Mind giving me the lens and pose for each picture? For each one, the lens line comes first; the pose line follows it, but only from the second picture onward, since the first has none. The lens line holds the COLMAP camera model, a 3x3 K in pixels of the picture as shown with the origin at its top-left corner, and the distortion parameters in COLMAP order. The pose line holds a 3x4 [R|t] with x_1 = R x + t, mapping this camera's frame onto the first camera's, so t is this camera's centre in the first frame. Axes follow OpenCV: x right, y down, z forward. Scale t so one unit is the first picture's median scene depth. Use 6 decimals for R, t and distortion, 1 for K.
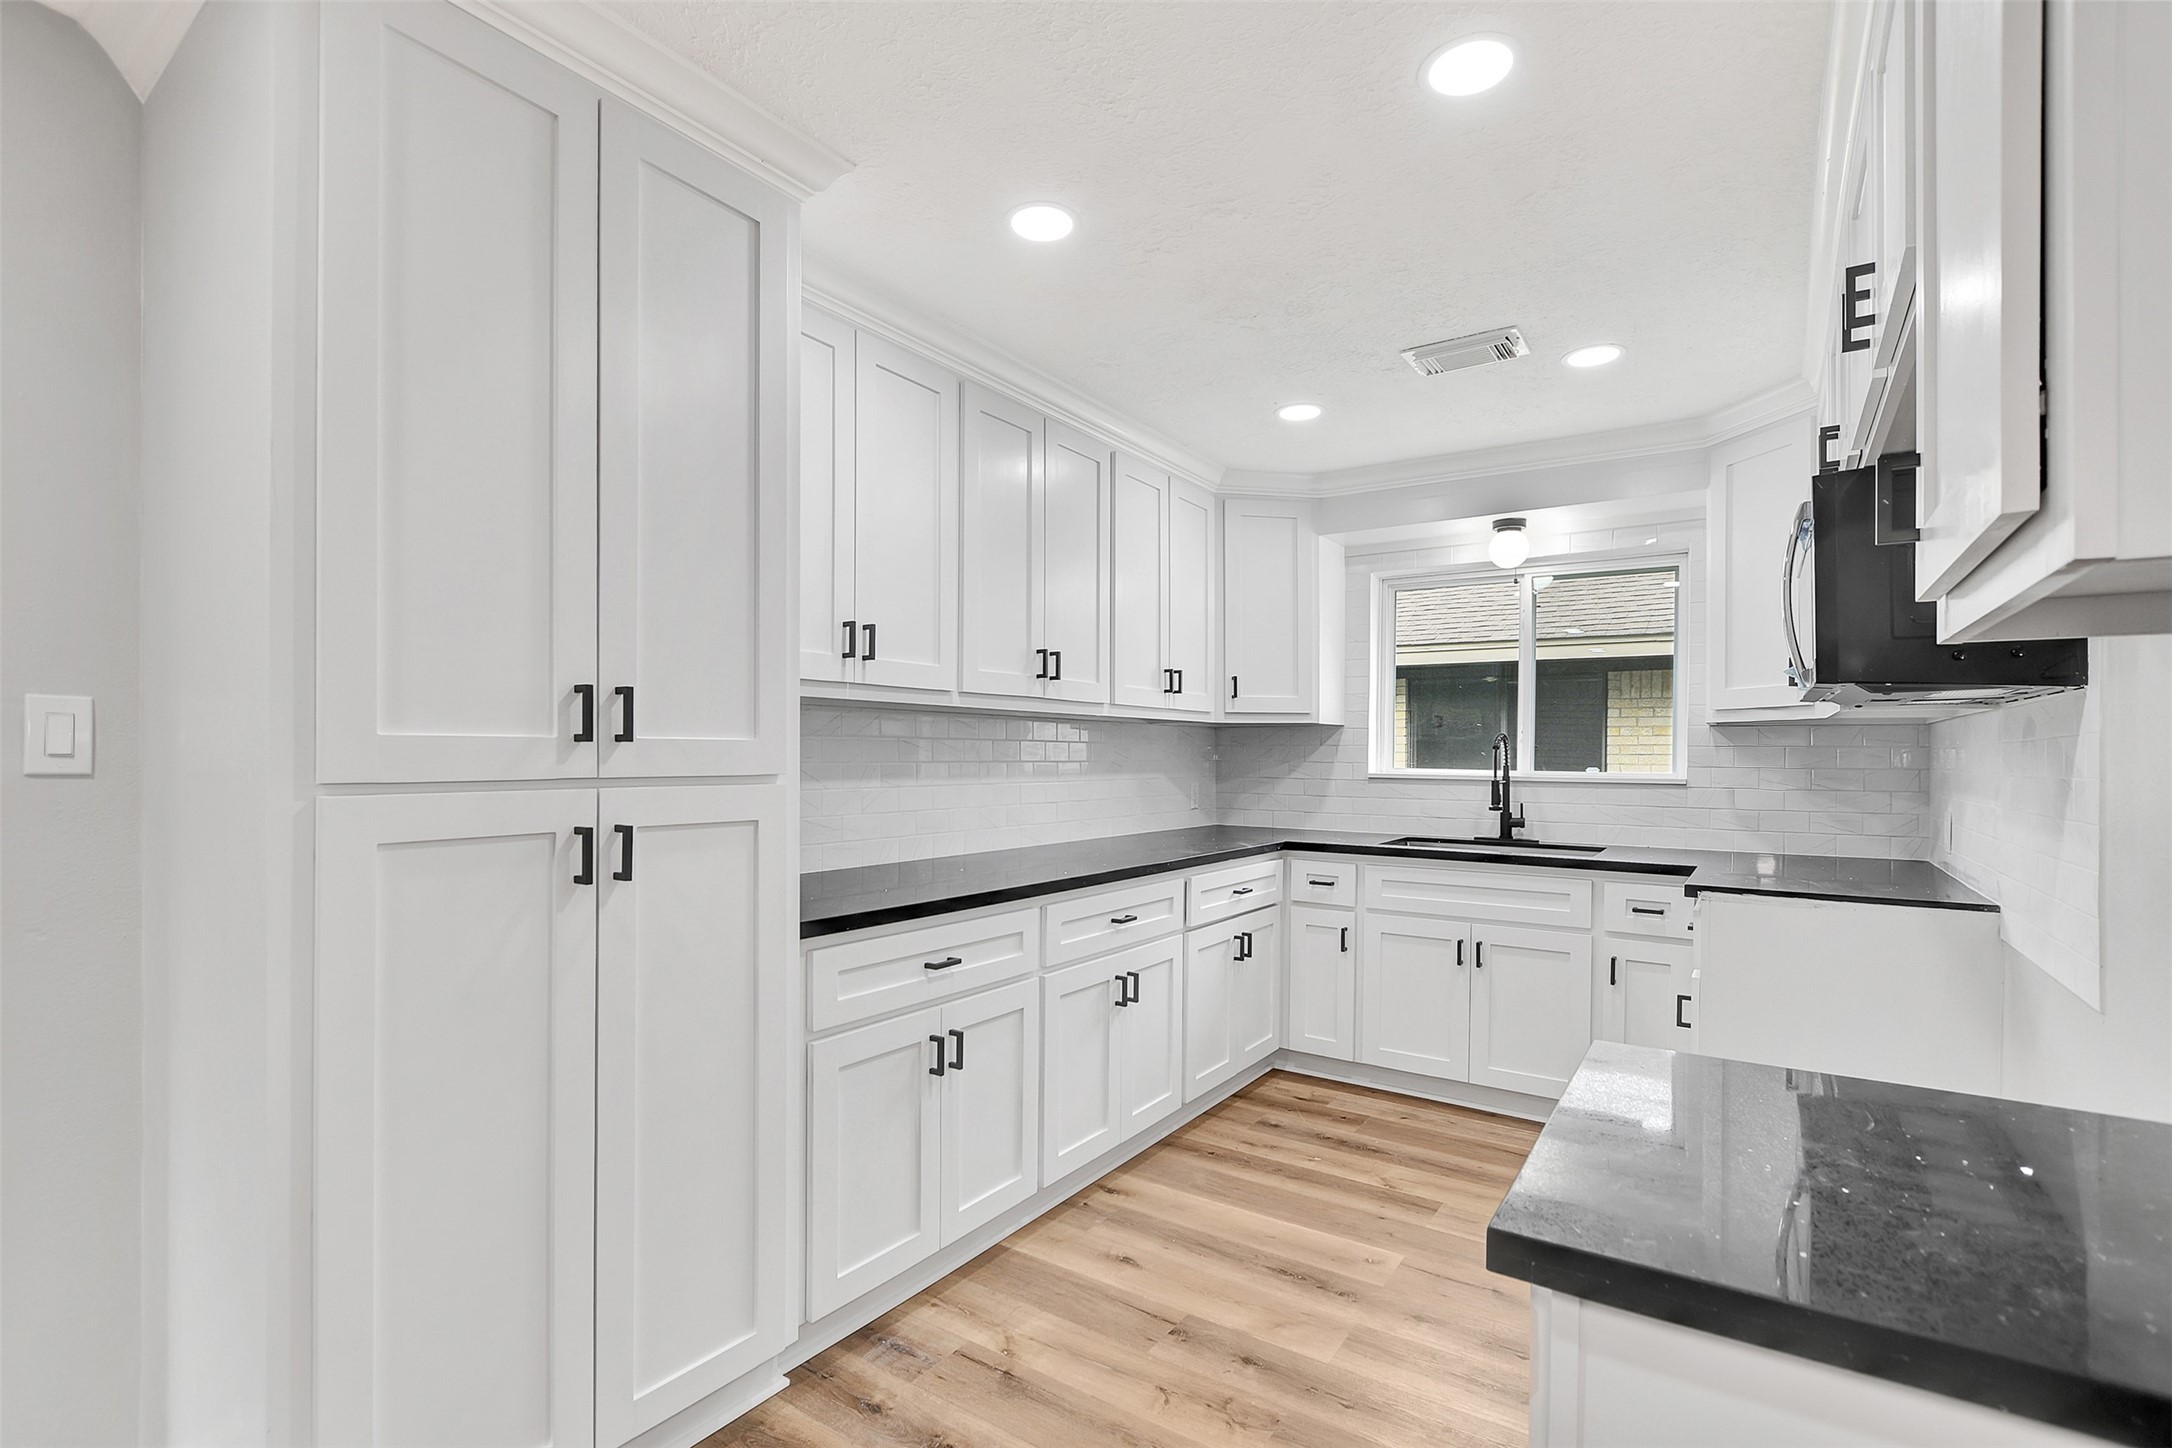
lens RADIAL K [[973.8, 0, 1088.5], [0, 973.8, 757.5], [0, 0, 1]] dist [-0.024685, 0.002796]
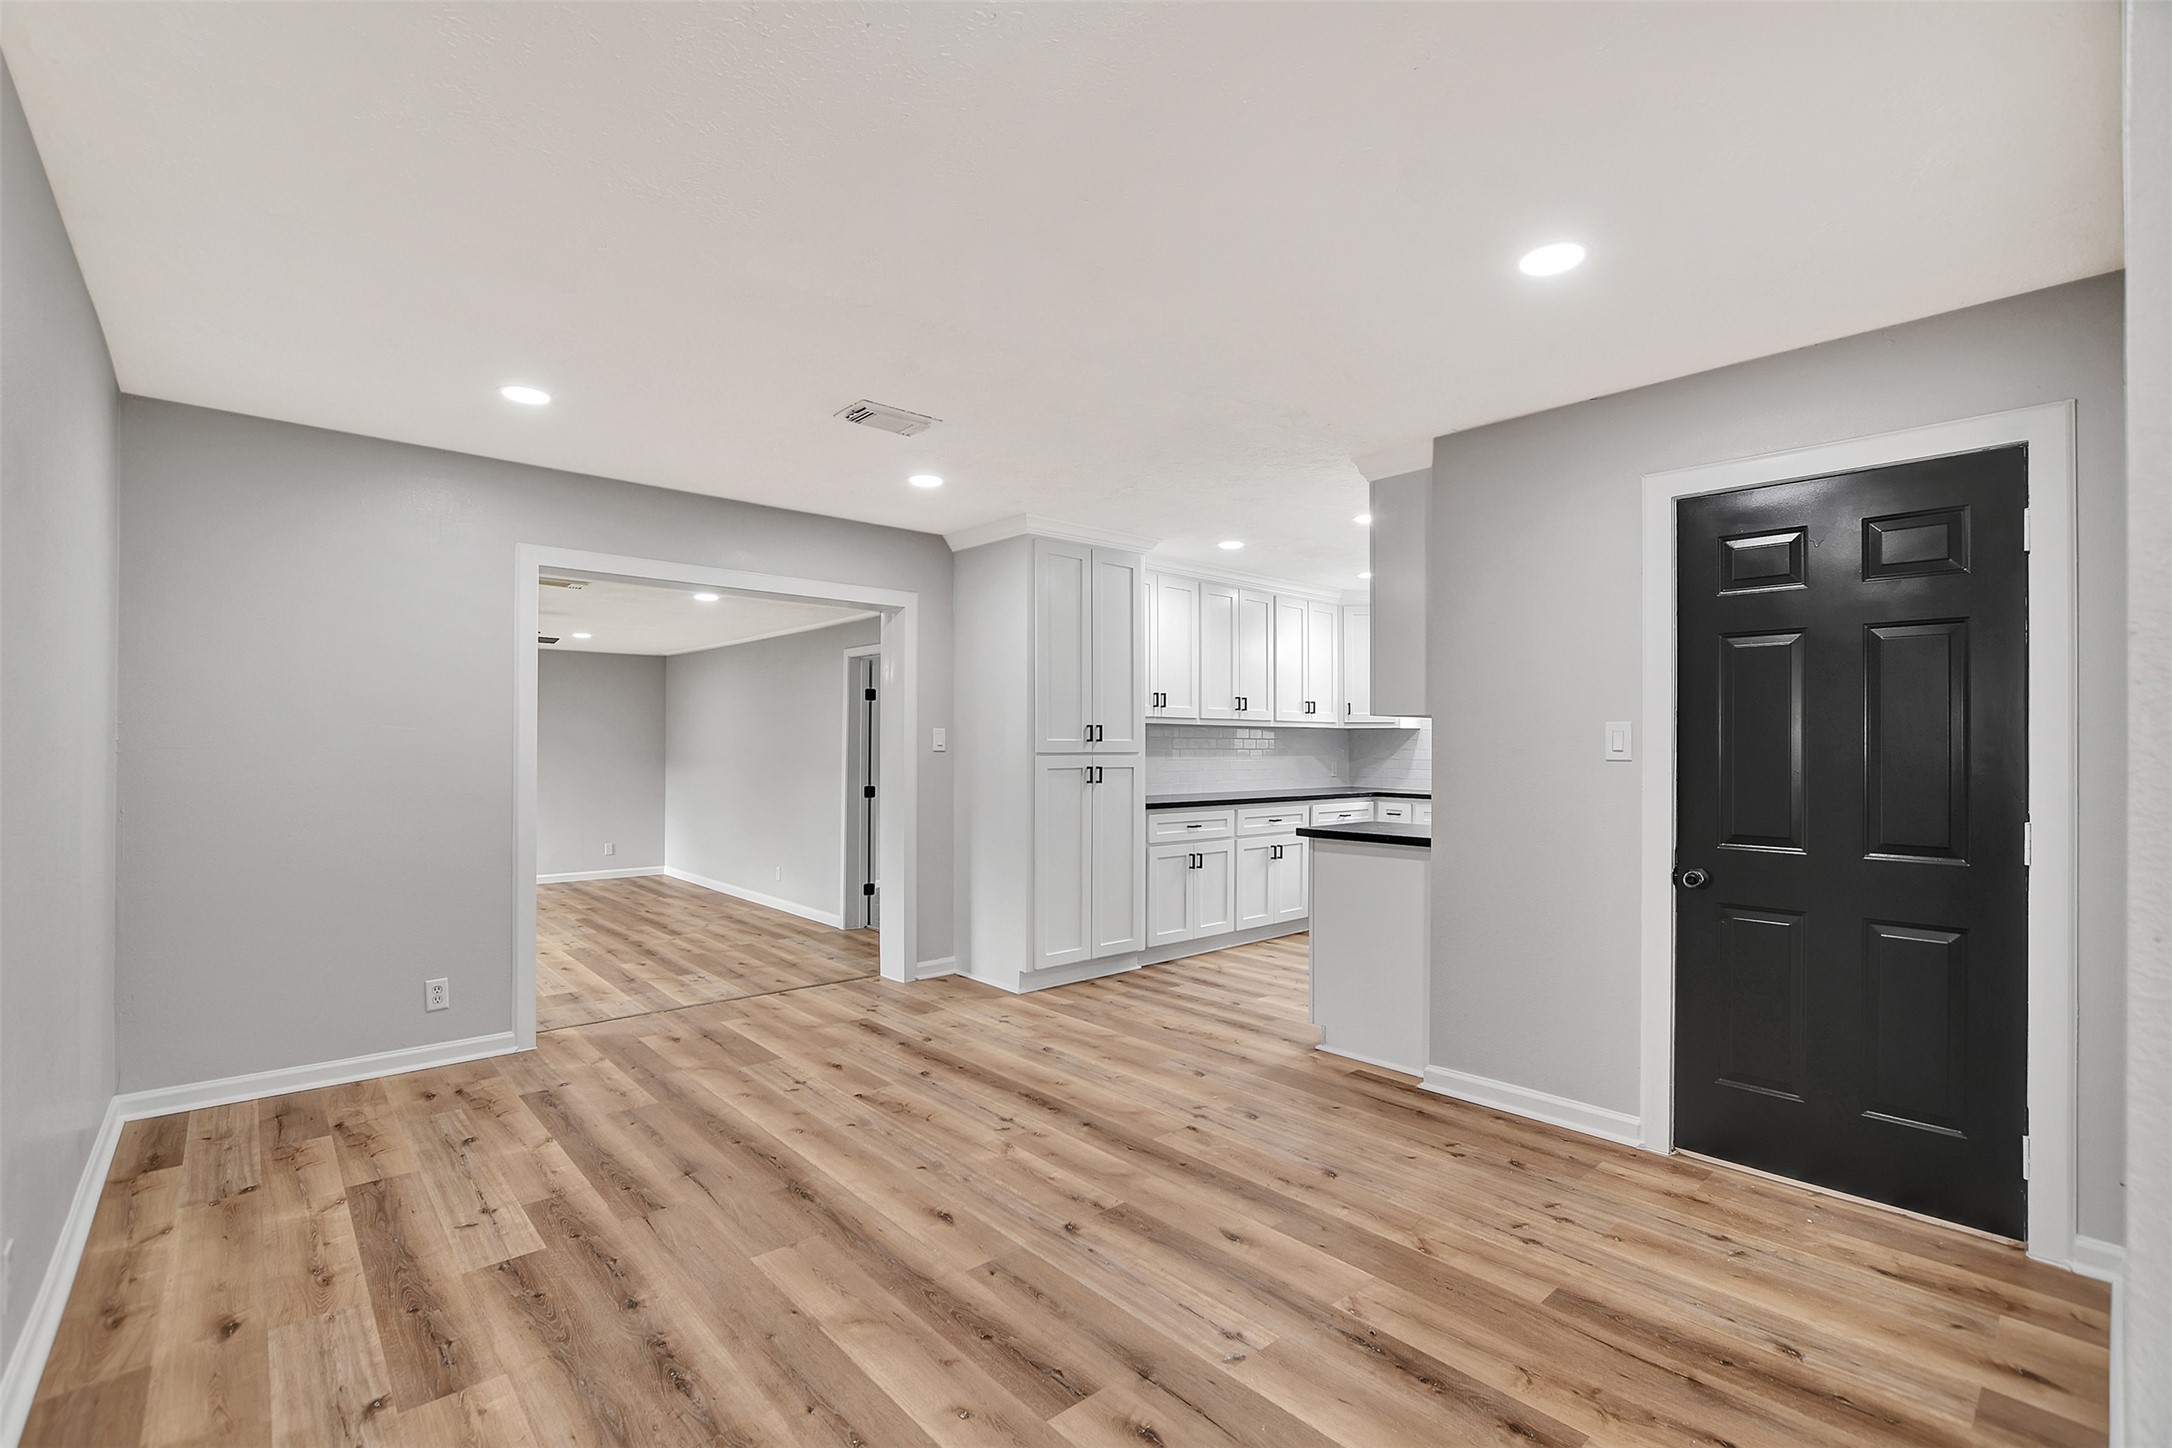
lens RADIAL K [[973.8, 0, 1085.0], [0, 973.8, 733.8], [0, 0, 1]] dist [-0.024685, 0.002796]
pose [[0.971235, -0.003886, -0.238092, 0.120190], [0.000515, 0.999899, -0.014221, 0.002365], [0.238123, 0.013690, 0.971139, -1.035388]]
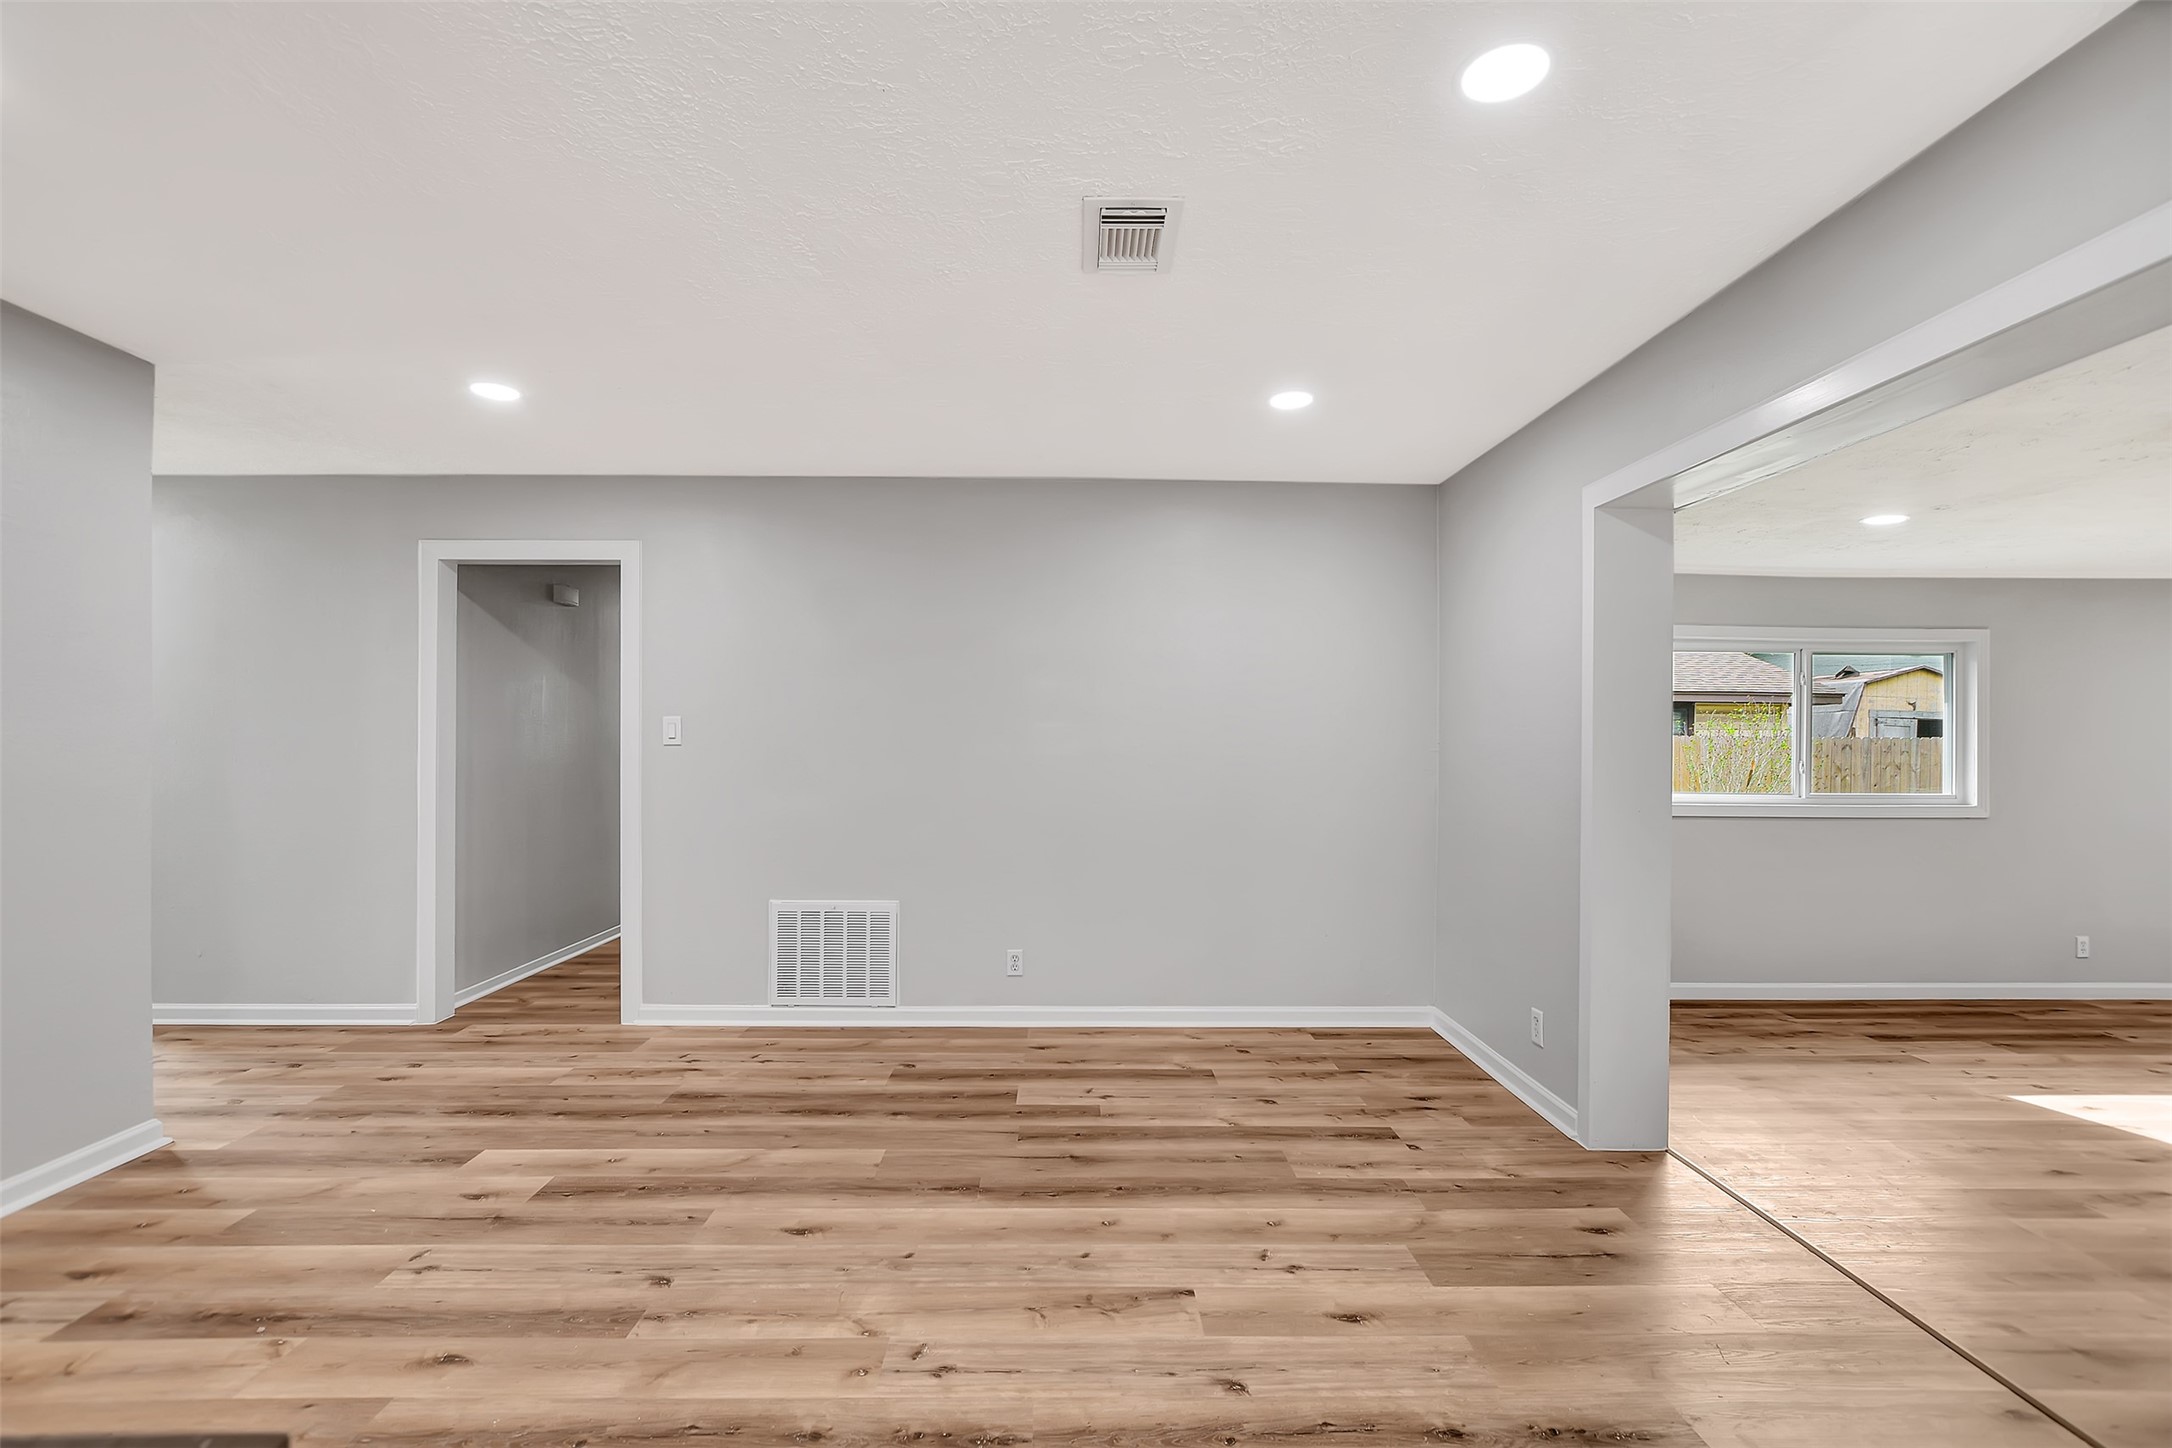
lens RADIAL K [[973.8, 0, 1081.1], [0, 973.8, 772.8], [0, 0, 1]] dist [-0.024685, 0.002796]
pose [[-0.817379, 0.010266, -0.576009, 0.070526], [-0.016449, 0.999018, 0.041146, -0.003600], [0.575866, 0.043107, -0.816407, 0.378270]]
